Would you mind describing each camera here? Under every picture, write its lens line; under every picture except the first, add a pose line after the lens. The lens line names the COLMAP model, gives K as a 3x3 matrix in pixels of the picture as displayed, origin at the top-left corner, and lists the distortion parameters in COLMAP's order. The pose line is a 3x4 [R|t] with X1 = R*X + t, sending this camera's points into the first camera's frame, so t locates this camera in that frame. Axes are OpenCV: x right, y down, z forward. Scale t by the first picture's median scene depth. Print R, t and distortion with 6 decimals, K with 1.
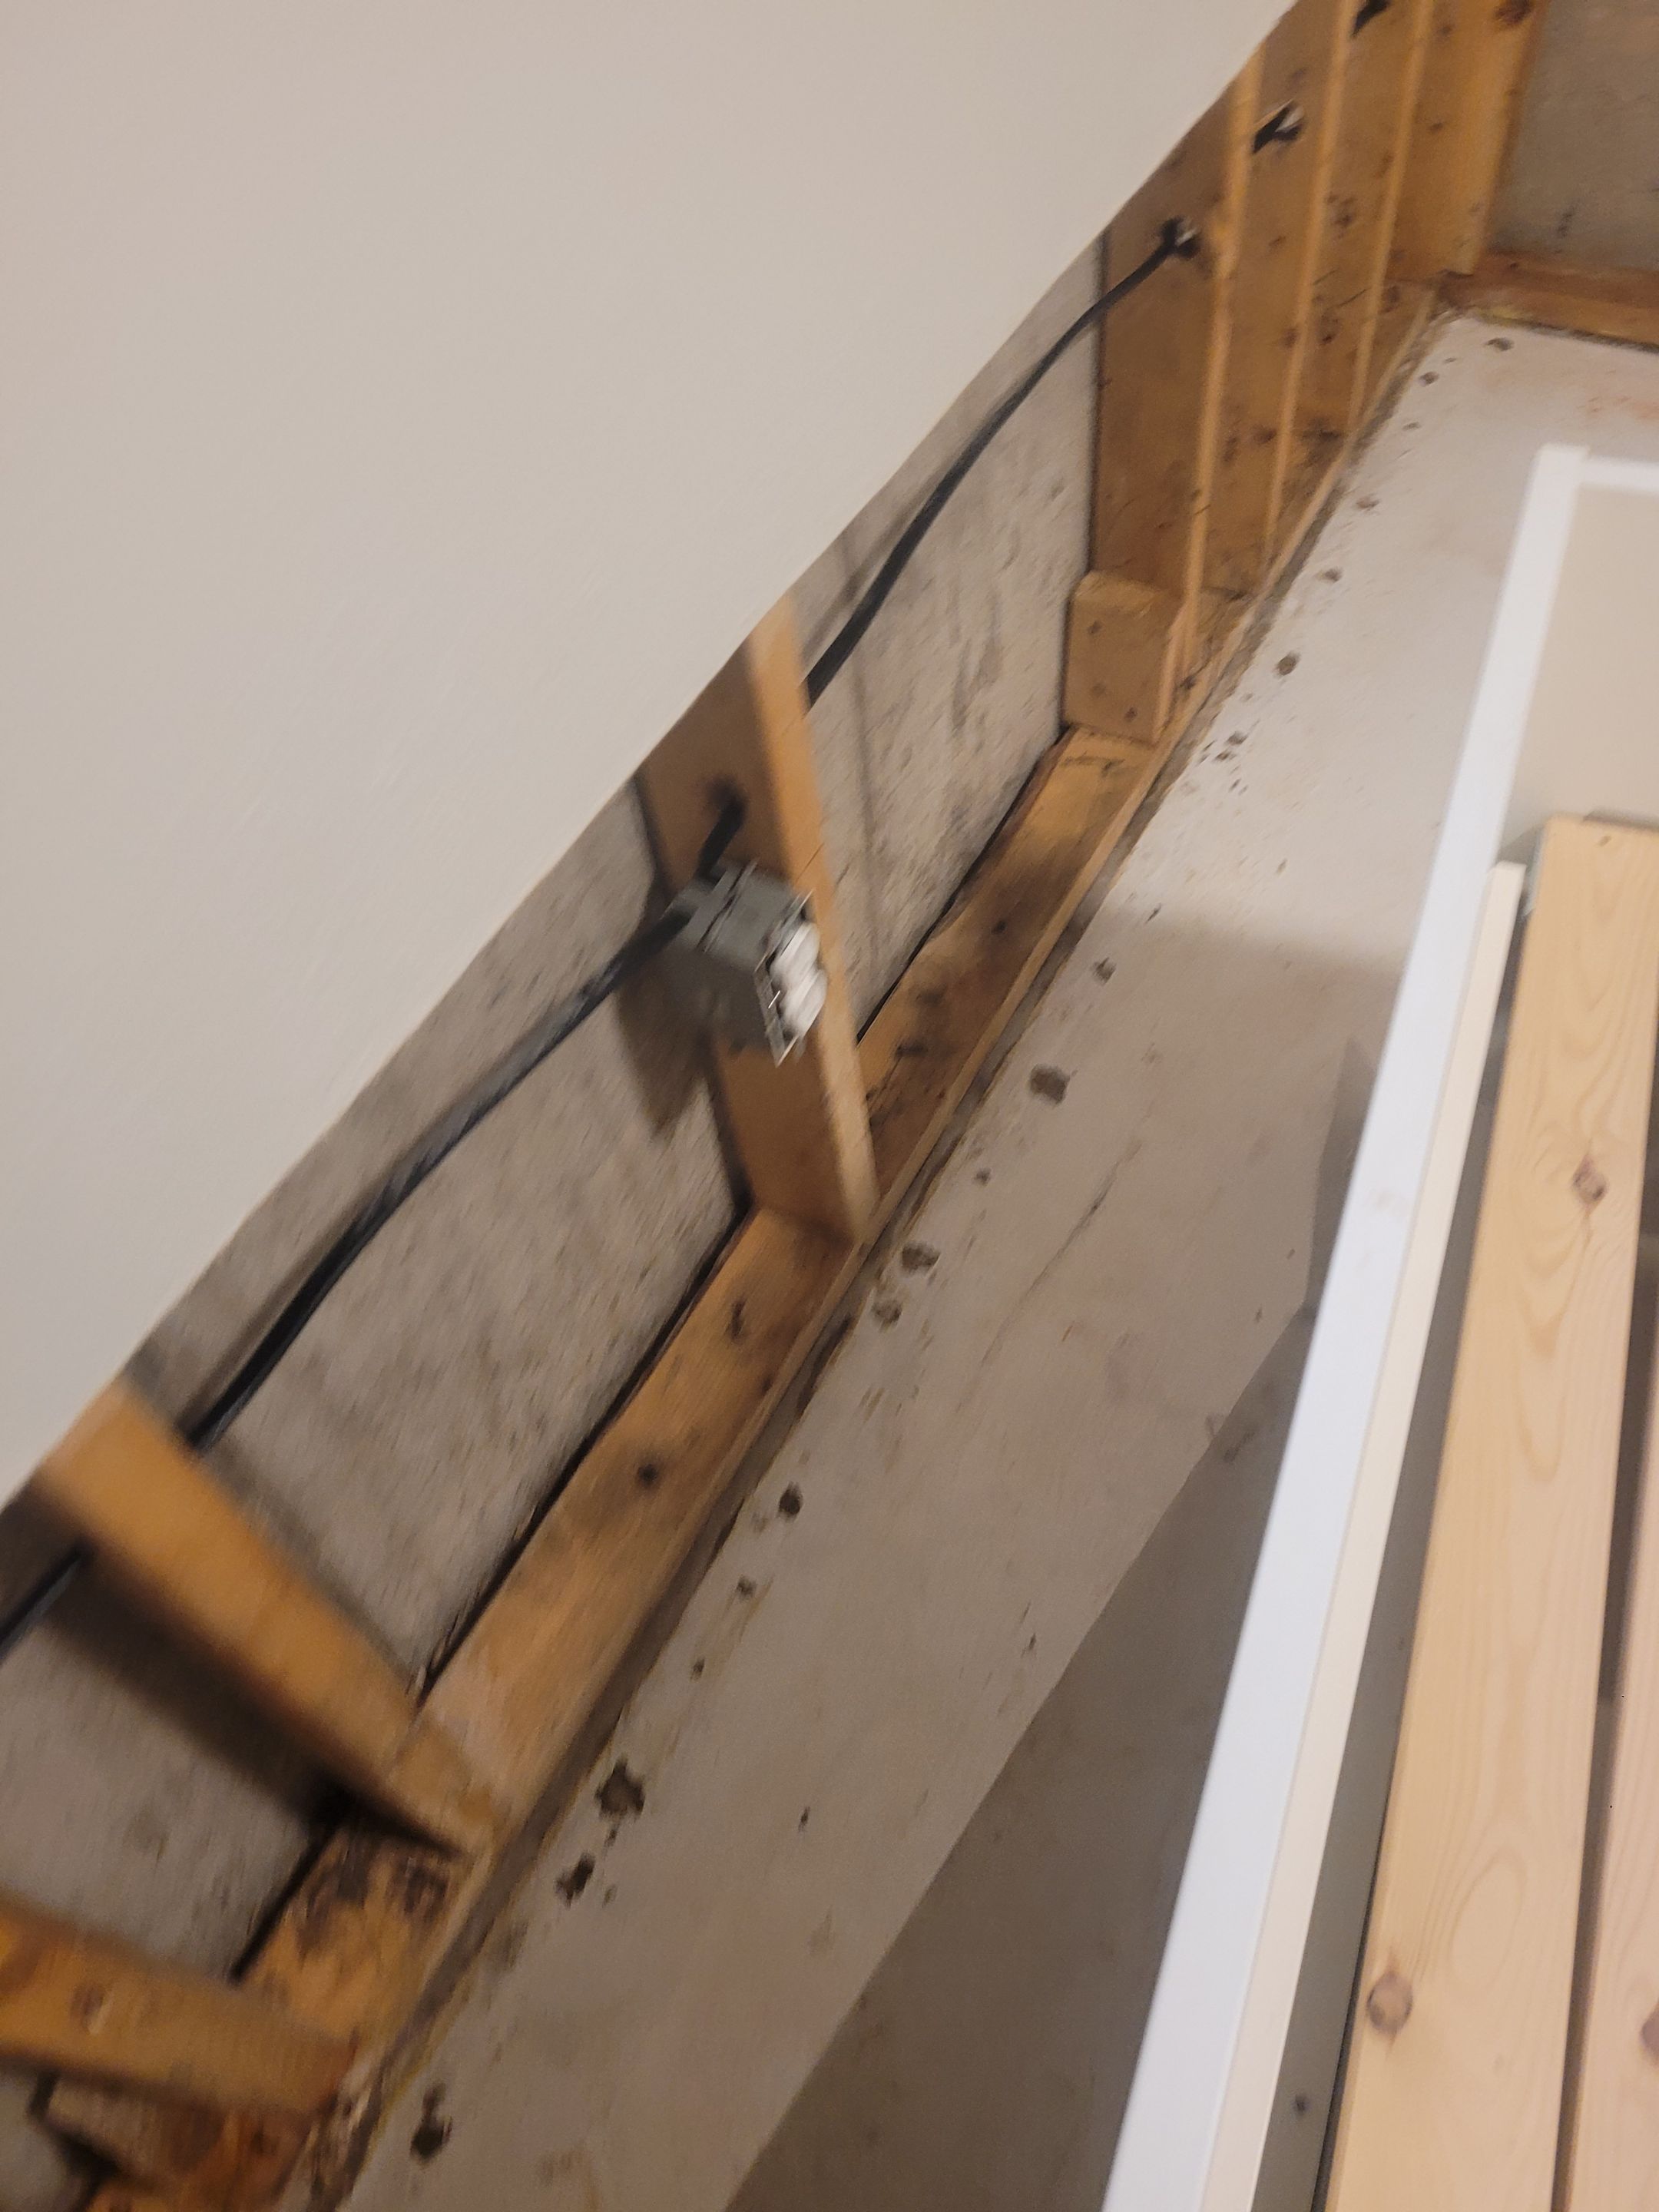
lens RADIAL K [[1761.1, 0, 809.7], [0, 1761.1, 1098.3], [0, 0, 1]] dist [0.027039, -0.007339]
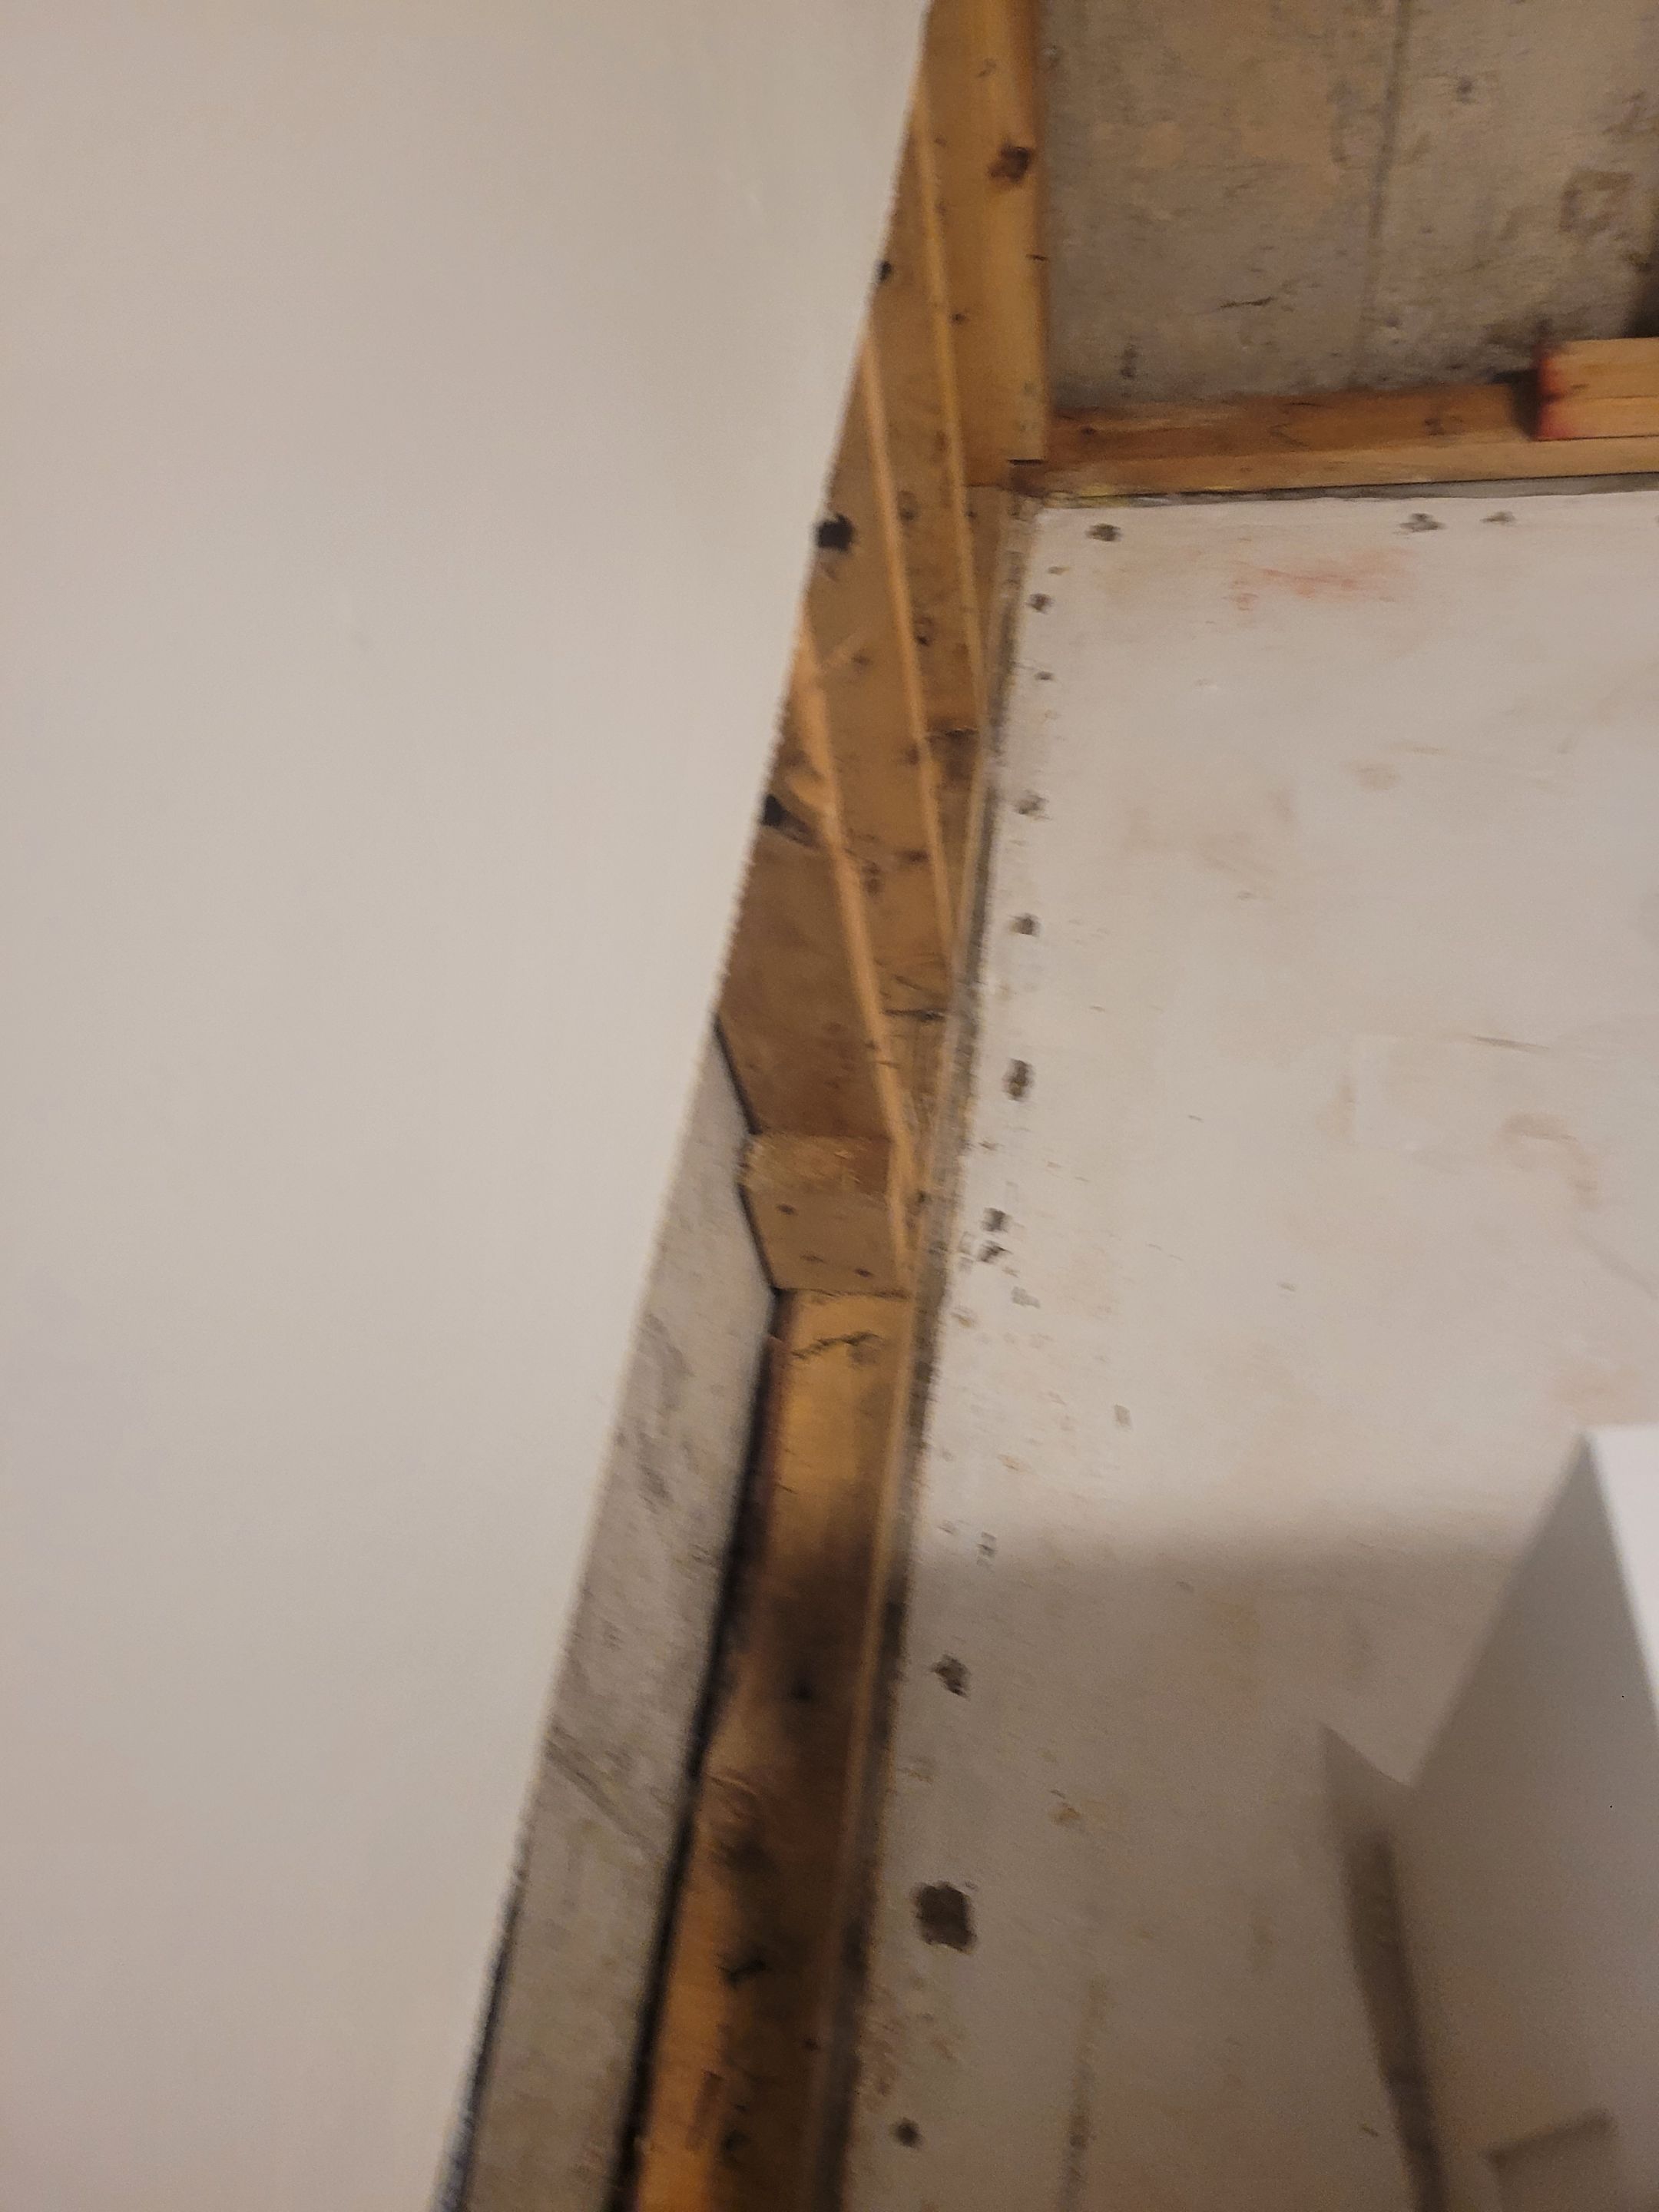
lens RADIAL K [[1677.4, 0, 790.6], [0, 1677.4, 1092.5], [0, 0, 1]] dist [0.042113, -0.035627]
pose [[0.937917, -0.321659, 0.129800, 0.078223], [0.317958, 0.946844, 0.048869, -0.300117], [-0.138619, -0.004564, 0.990335, 0.282435]]
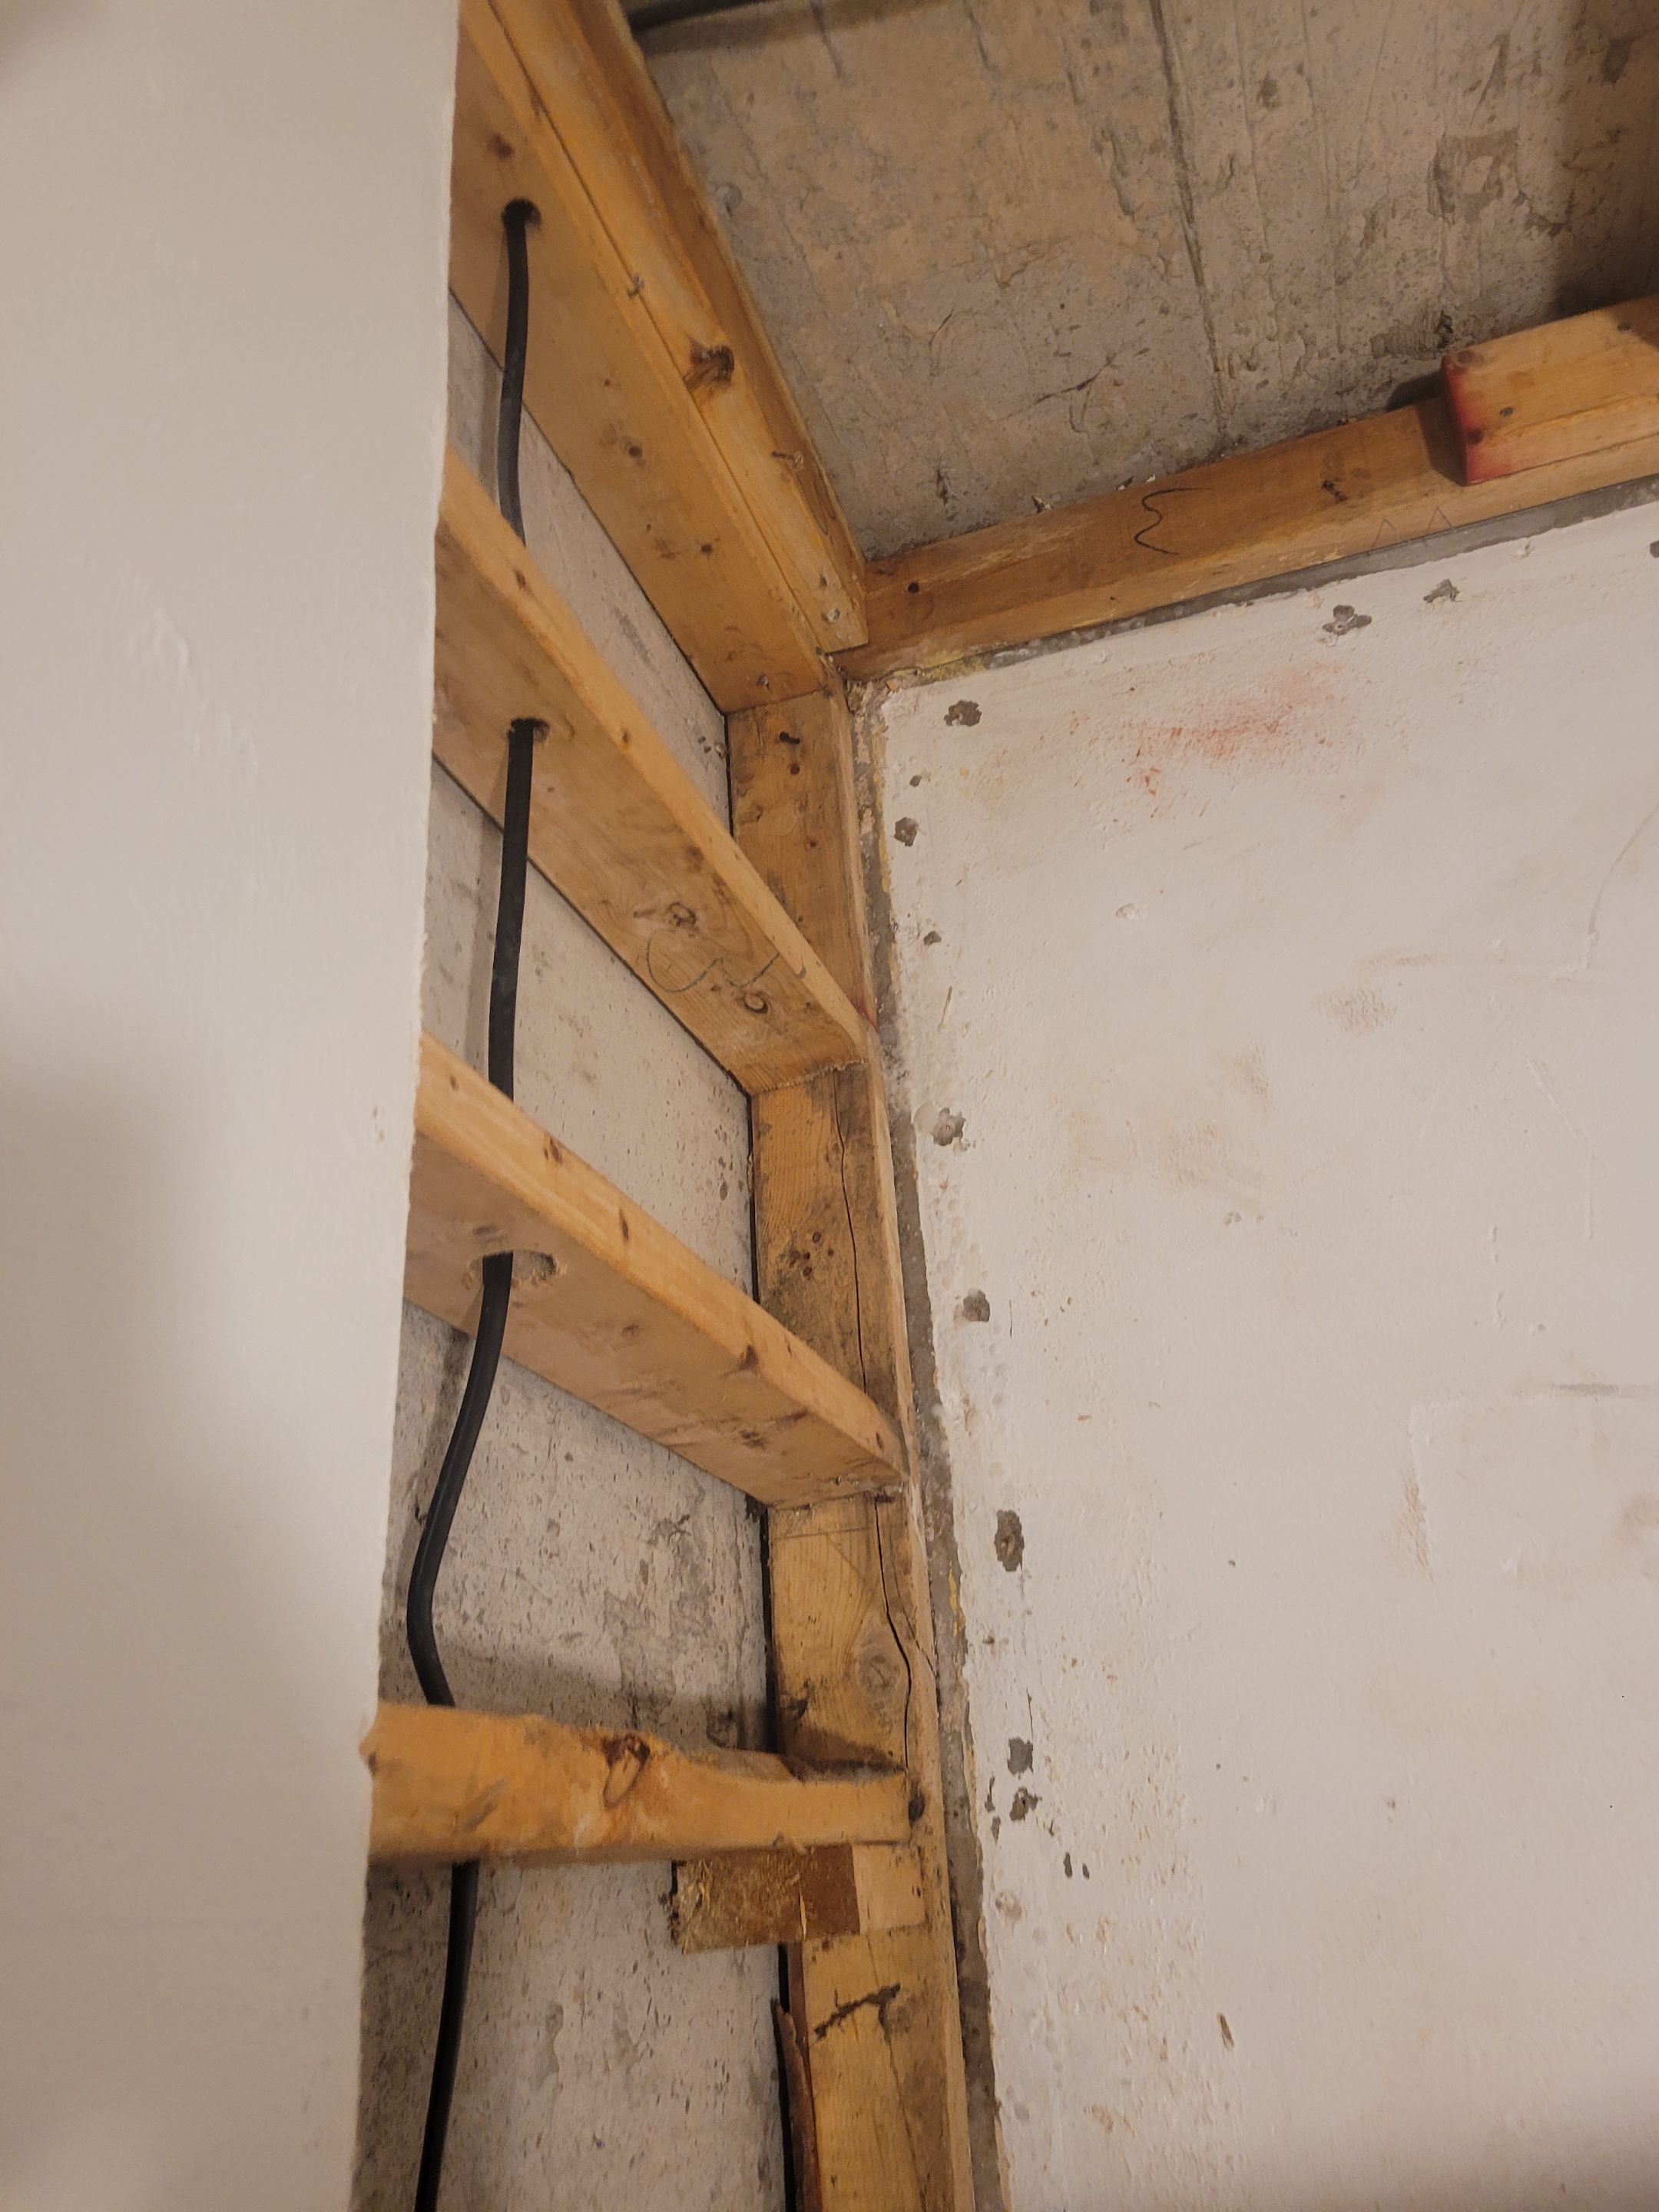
lens RADIAL K [[1677.4, 0, 808.4], [0, 1677.4, 1081.7], [0, 0, 1]] dist [0.042113, -0.035627]
pose [[0.825535, -0.563594, 0.029215, 0.278352], [0.556463, 0.821530, 0.124249, -0.479324], [-0.094027, -0.086315, 0.991821, 0.421123]]
